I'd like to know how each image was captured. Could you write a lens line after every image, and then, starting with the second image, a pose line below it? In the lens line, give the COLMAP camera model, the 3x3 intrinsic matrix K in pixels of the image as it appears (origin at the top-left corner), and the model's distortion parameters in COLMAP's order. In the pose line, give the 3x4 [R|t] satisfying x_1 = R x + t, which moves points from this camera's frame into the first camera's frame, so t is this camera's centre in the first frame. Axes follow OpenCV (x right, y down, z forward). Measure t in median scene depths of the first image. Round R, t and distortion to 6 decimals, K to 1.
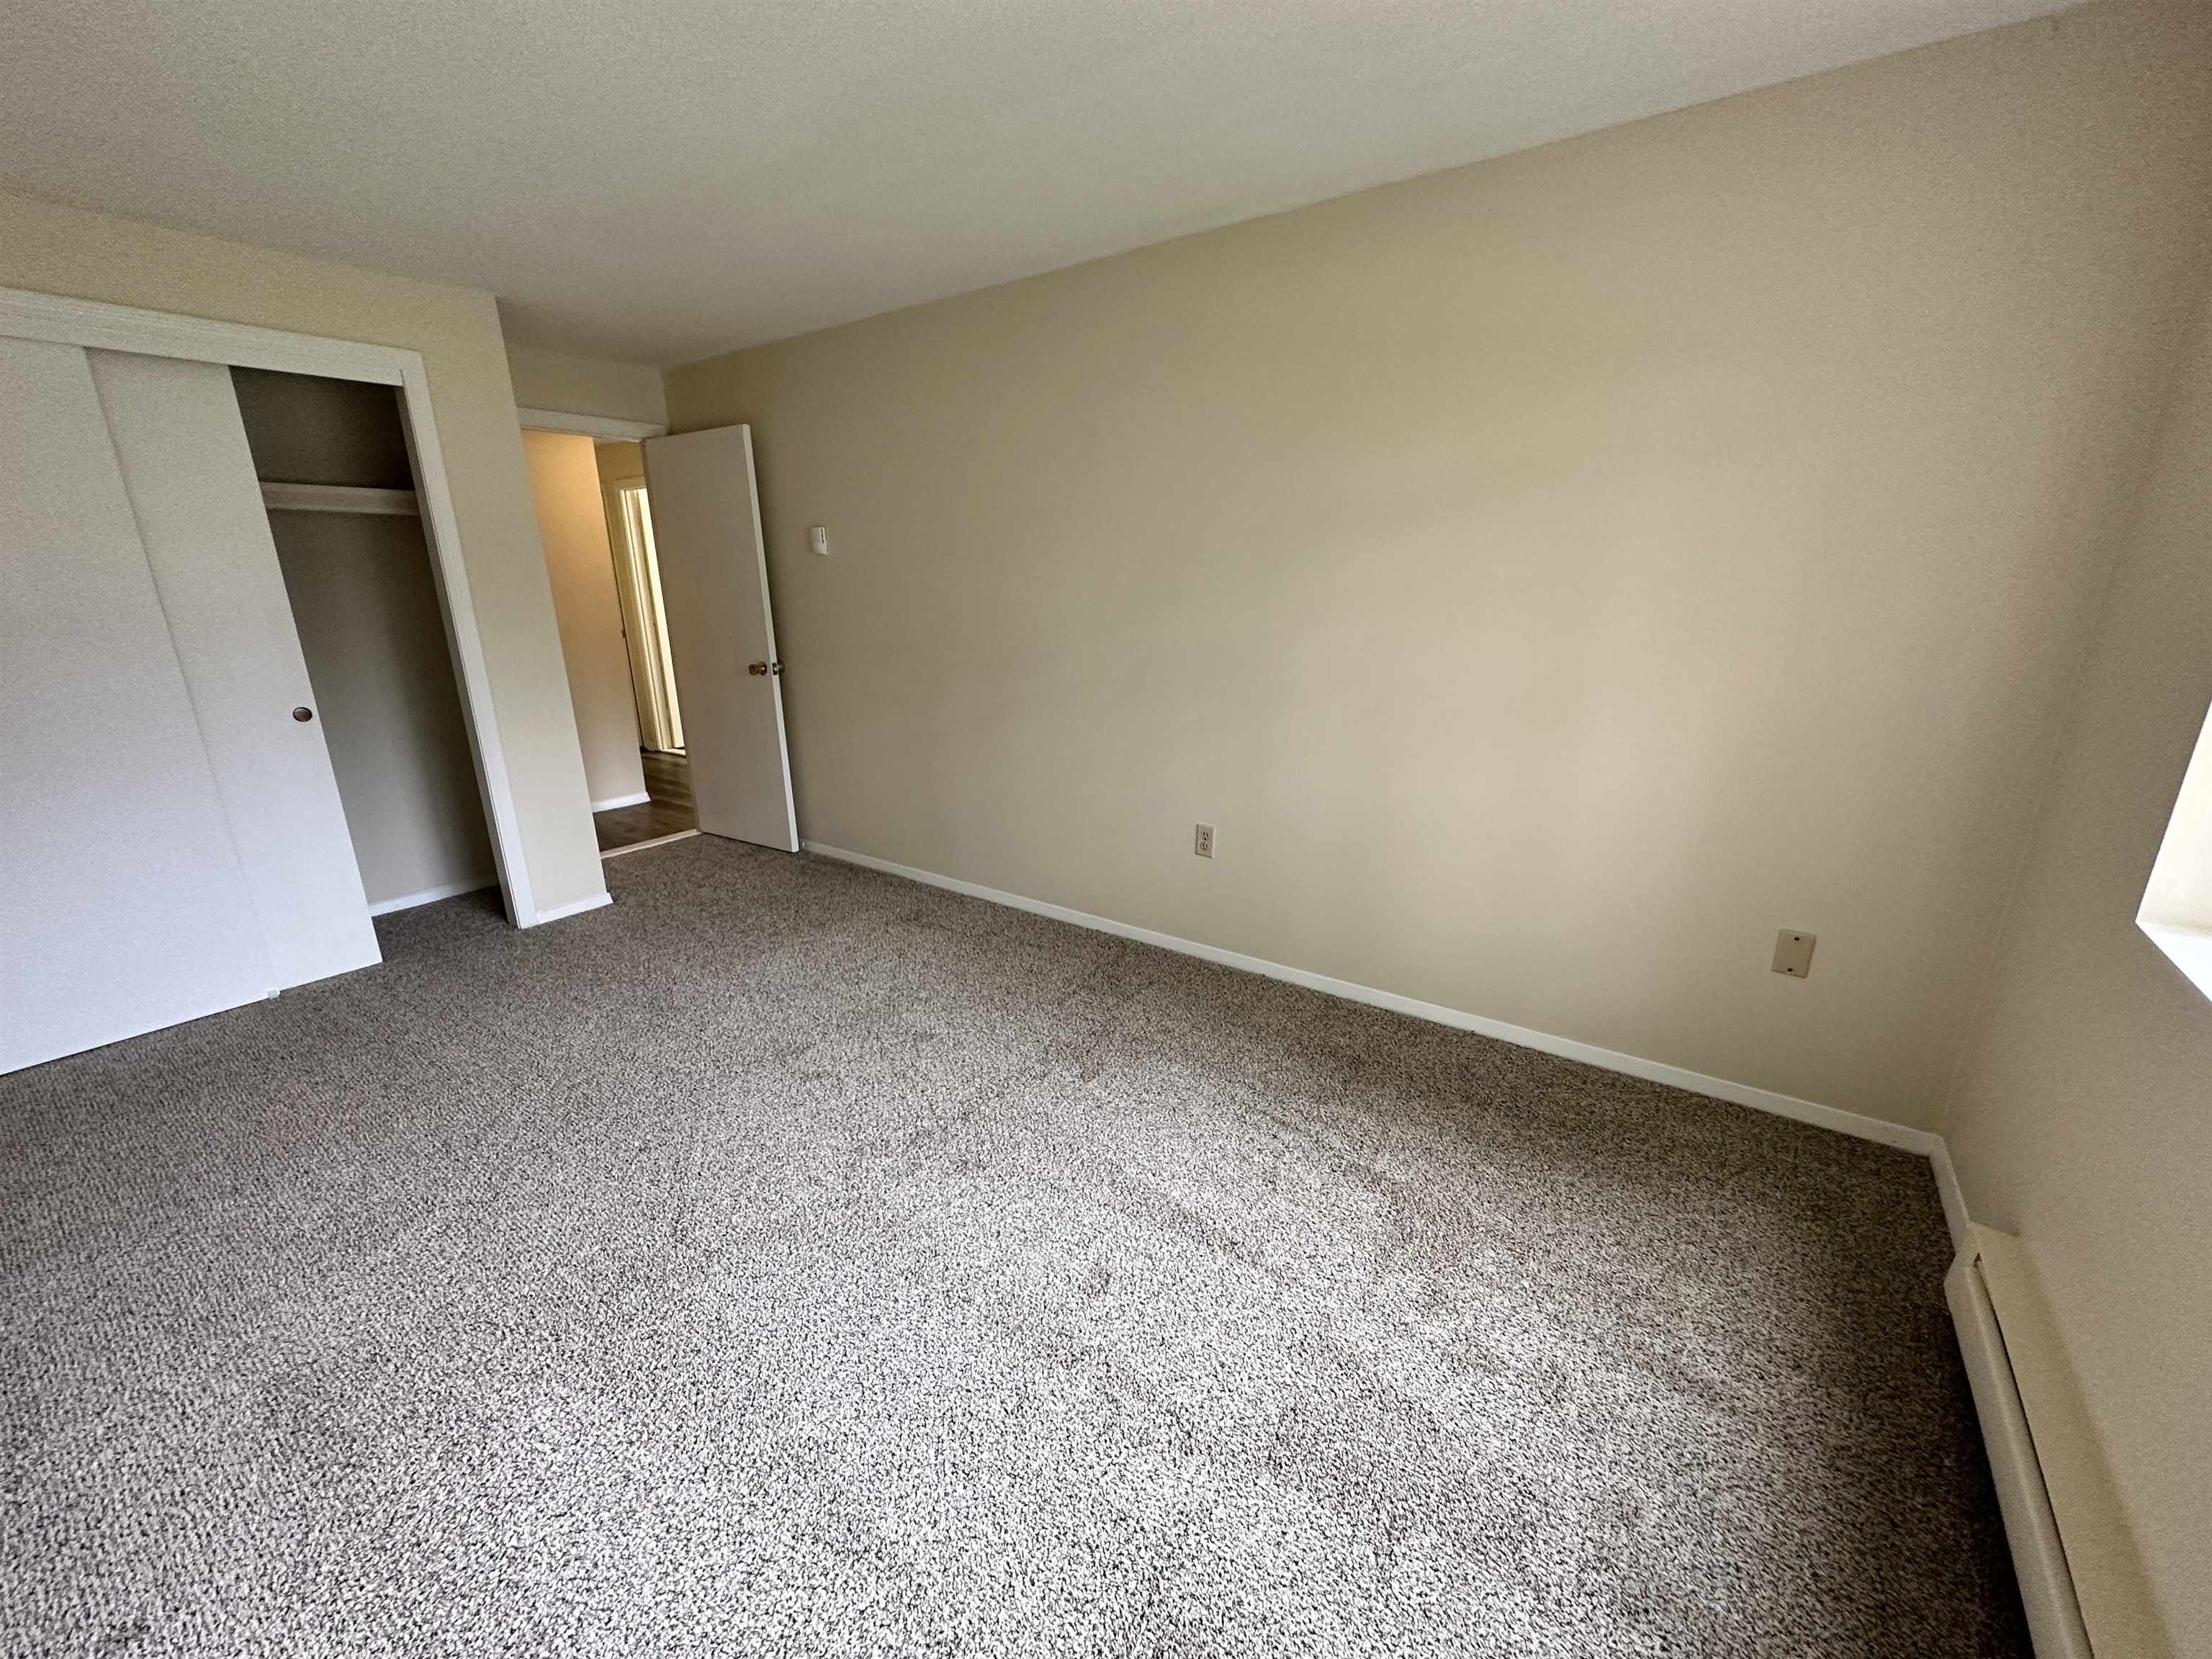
lens RADIAL K [[883.7, 0, 1103.0], [0, 883.7, 837.8], [0, 0, 1]] dist [-0.006045, -0.000599]
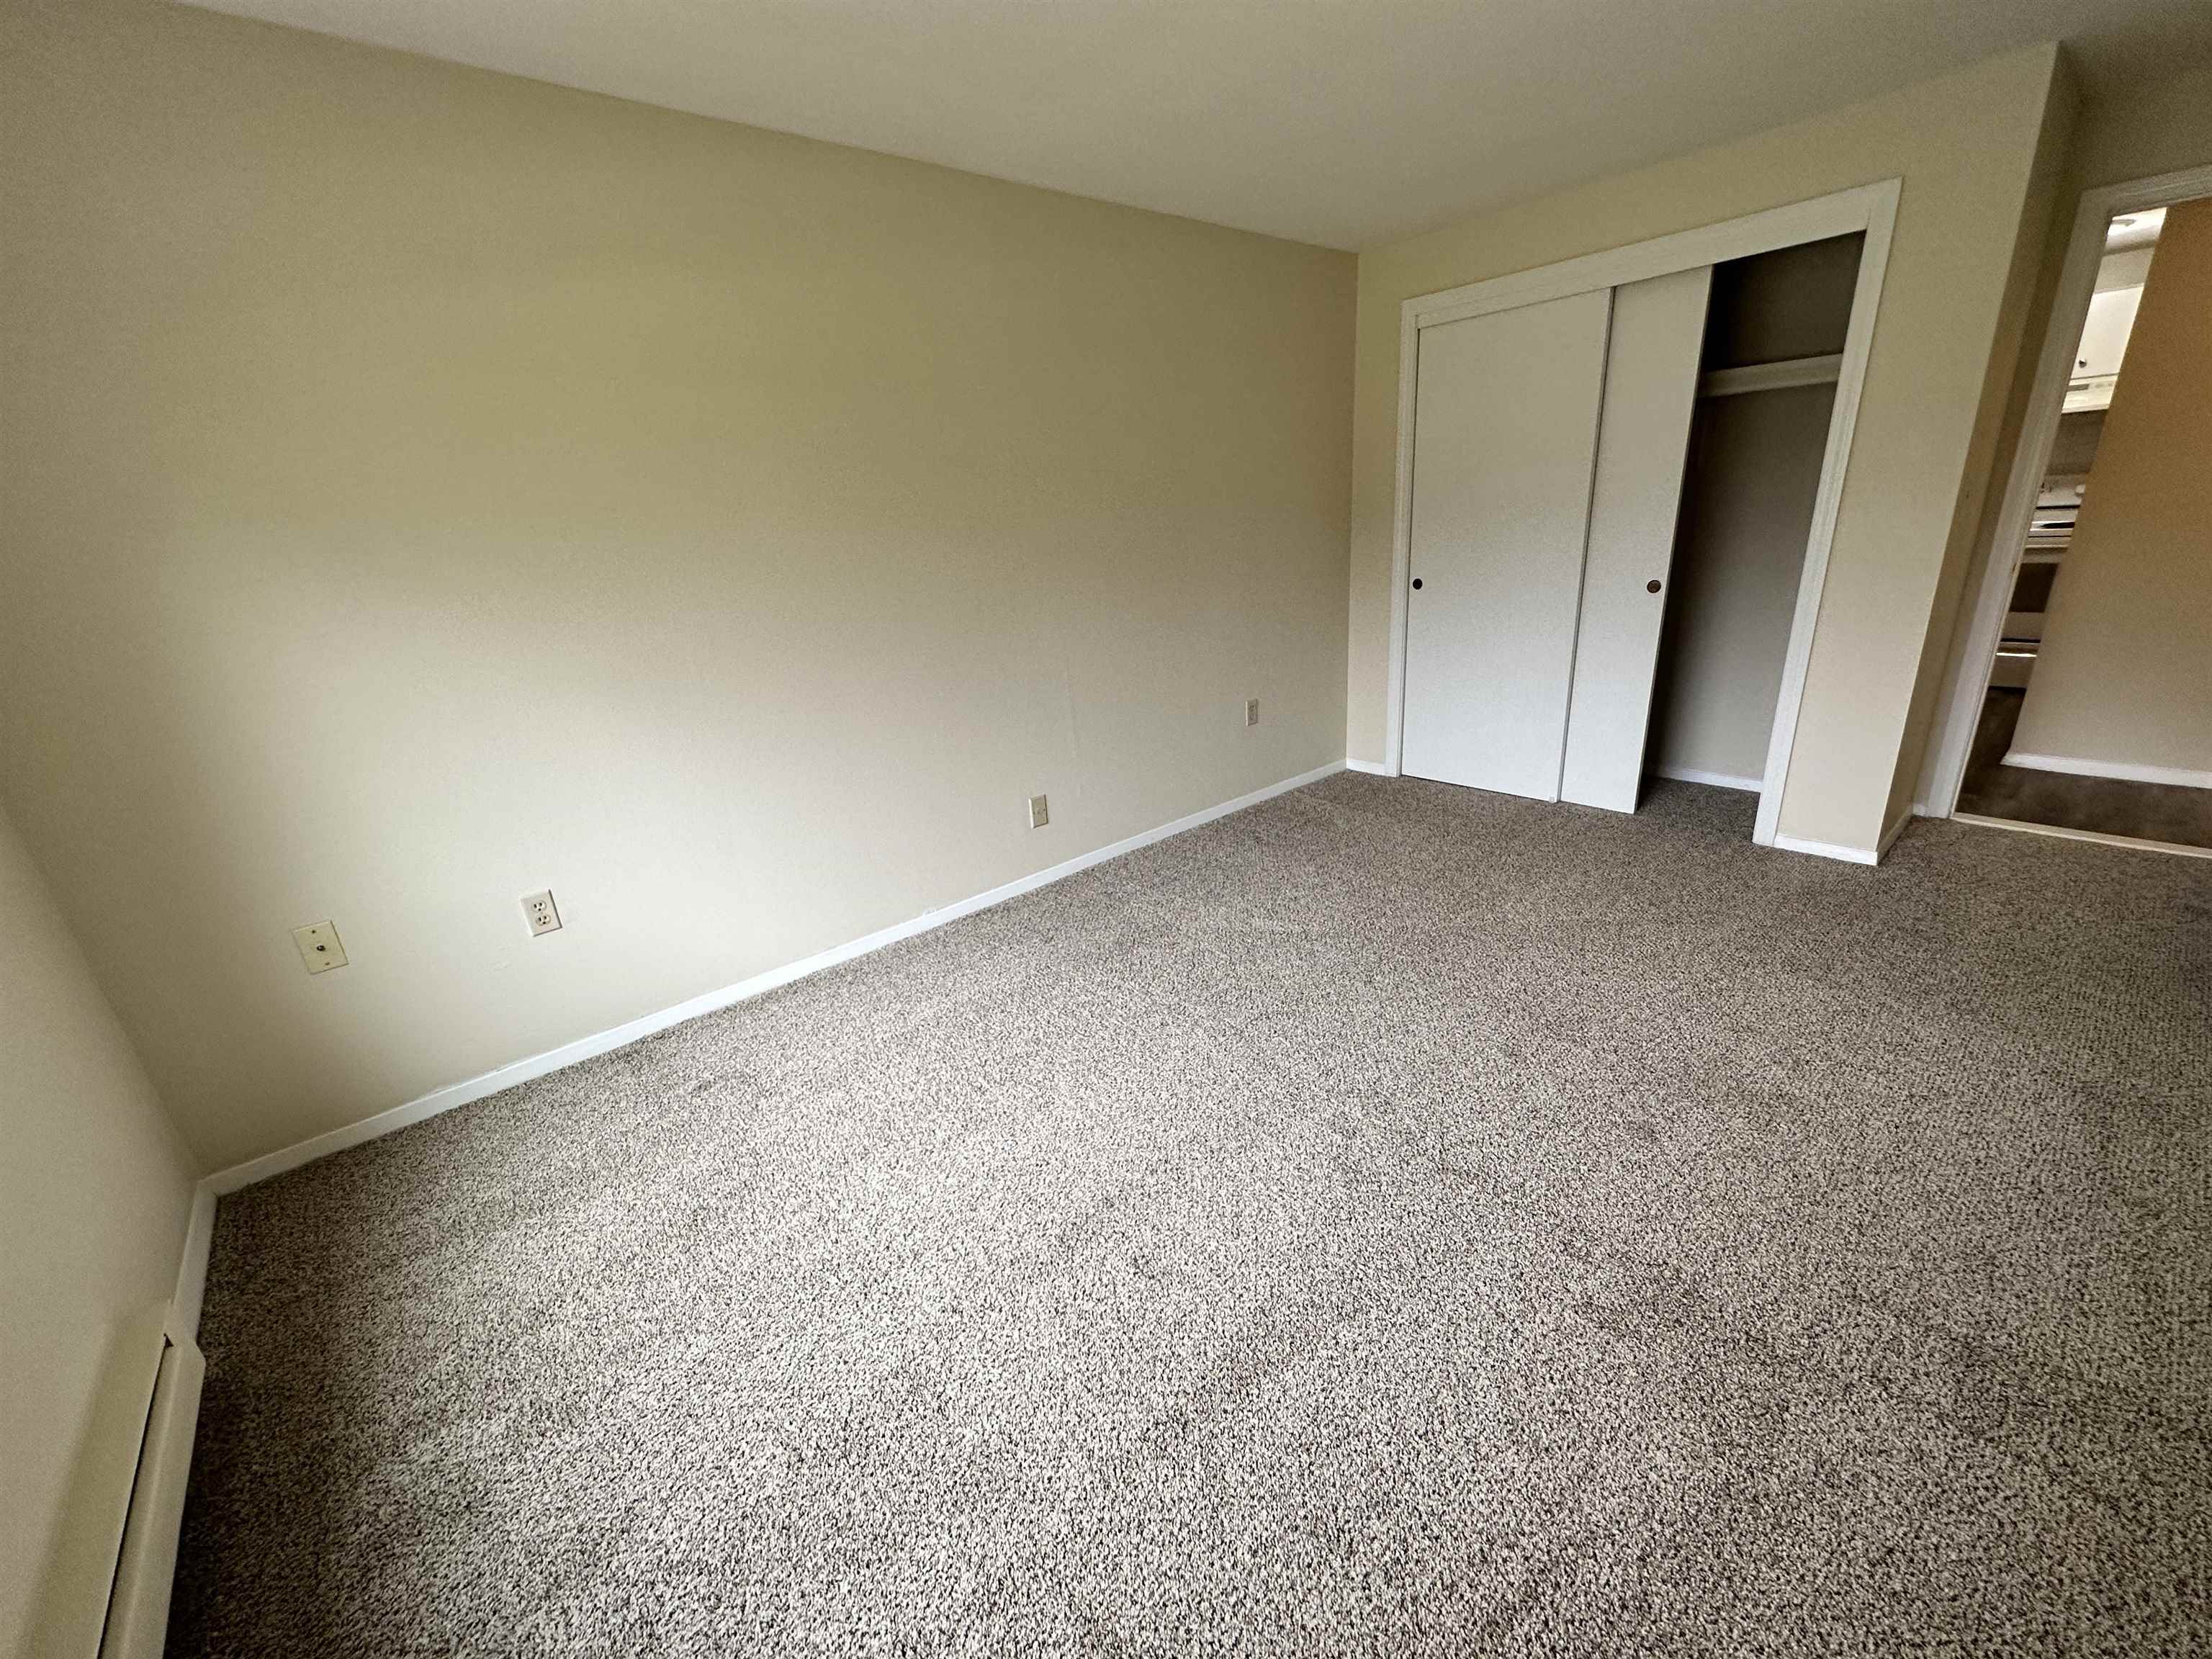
lens RADIAL K [[883.7, 0, 1106.4], [0, 883.7, 839.4], [0, 0, 1]] dist [-0.006045, -0.000599]
pose [[-0.235491, 0.358919, -0.903173, 0.418912], [-0.206421, 0.889634, 0.407360, -0.168071], [0.949702, 0.282364, -0.135412, 0.572258]]
